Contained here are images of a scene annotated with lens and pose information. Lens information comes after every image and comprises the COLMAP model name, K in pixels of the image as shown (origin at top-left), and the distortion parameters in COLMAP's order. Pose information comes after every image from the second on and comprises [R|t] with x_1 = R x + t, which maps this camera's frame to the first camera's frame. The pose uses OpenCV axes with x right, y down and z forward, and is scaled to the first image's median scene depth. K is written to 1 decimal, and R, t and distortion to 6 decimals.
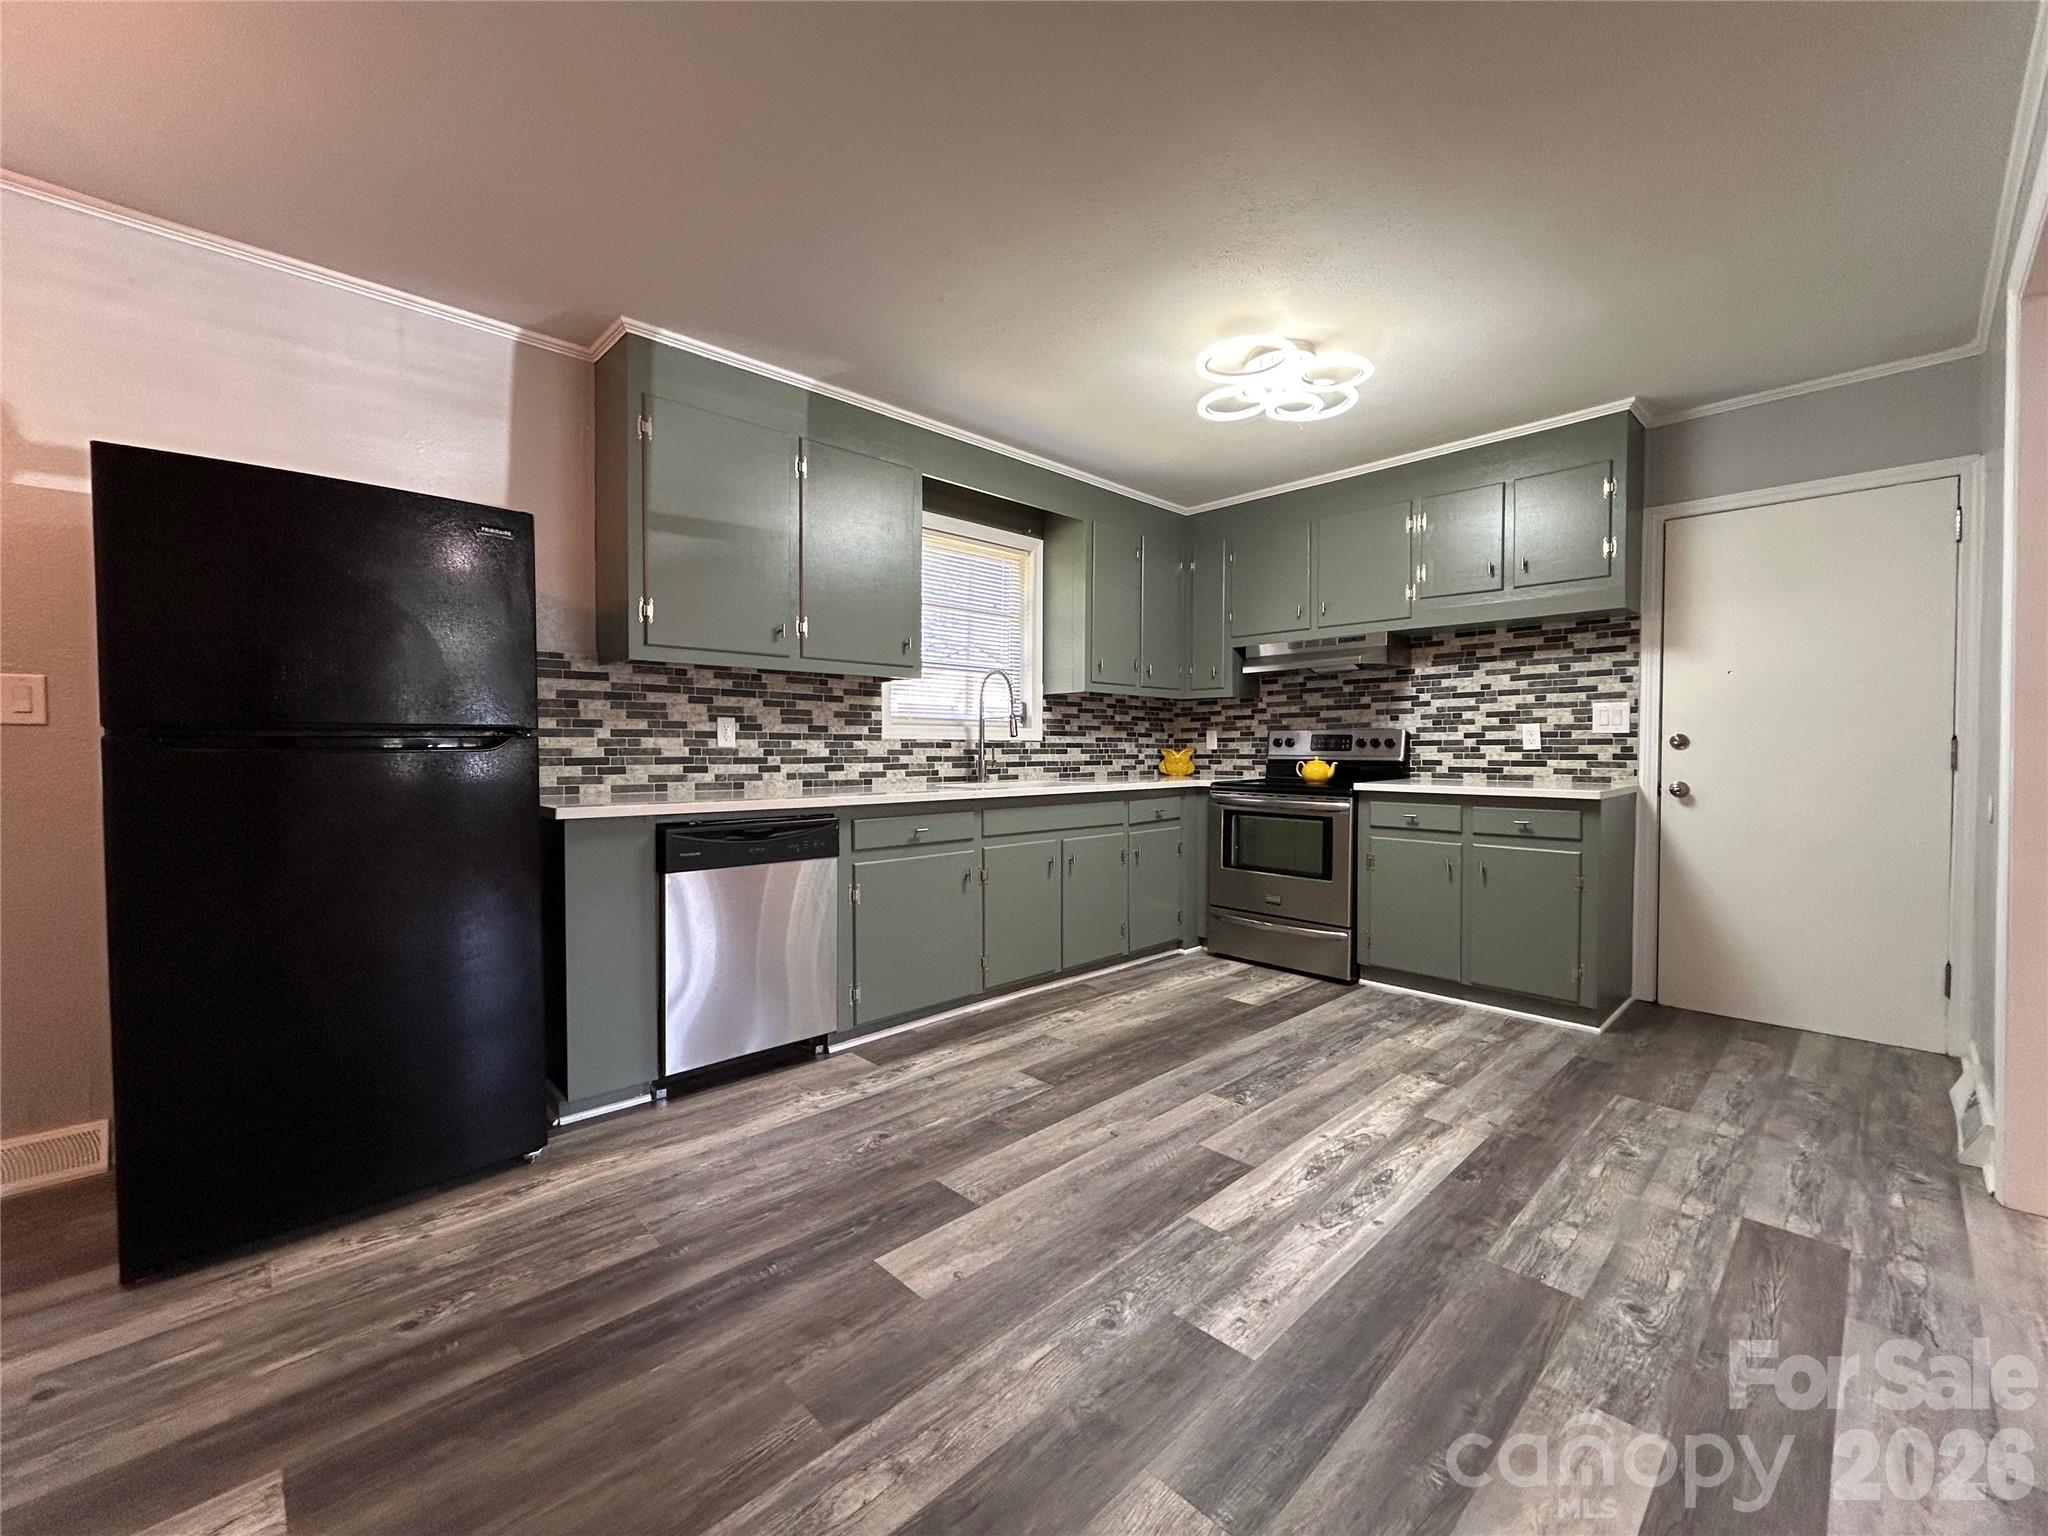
lens RADIAL K [[830.3, 0, 1020.6], [0, 830.3, 766.9], [0, 0, 1]] dist [-0.003162, 0.000384]
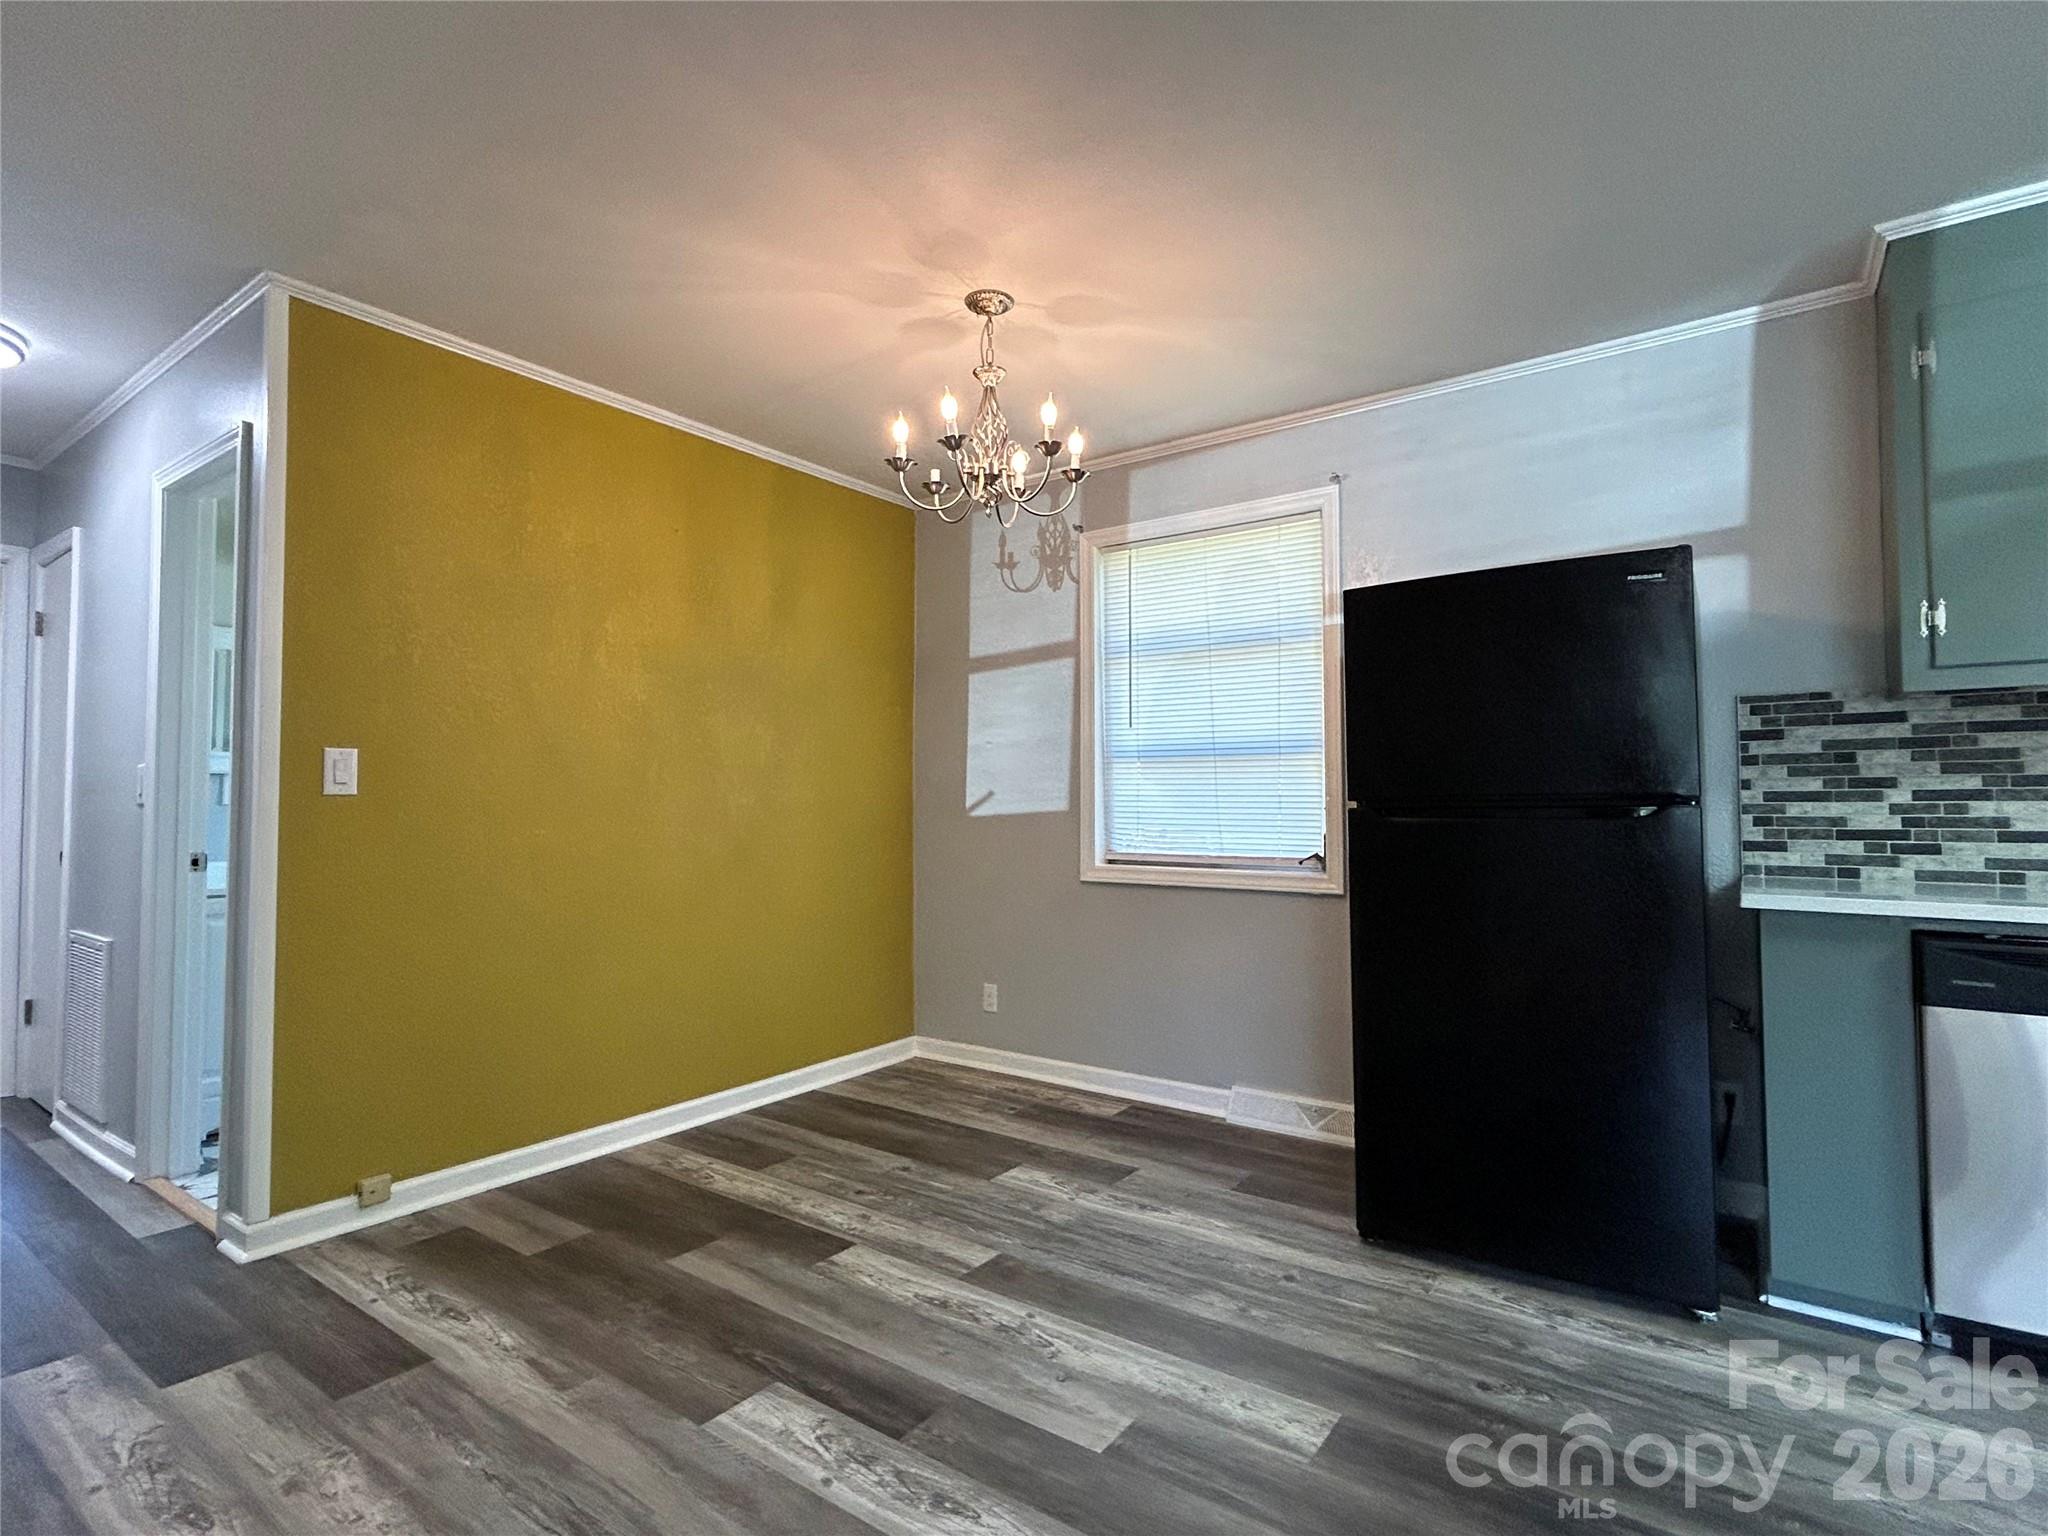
lens RADIAL K [[1016.9, 0, 1020.6], [0, 1016.9, 767.2], [0, 0, 1]] dist [0.007181, -0.000920]
pose [[0.191208, -0.040568, -0.980711, 0.241122], [-0.027514, 0.998531, -0.046670, -0.004203], [0.981164, 0.035907, 0.189811, 0.106294]]
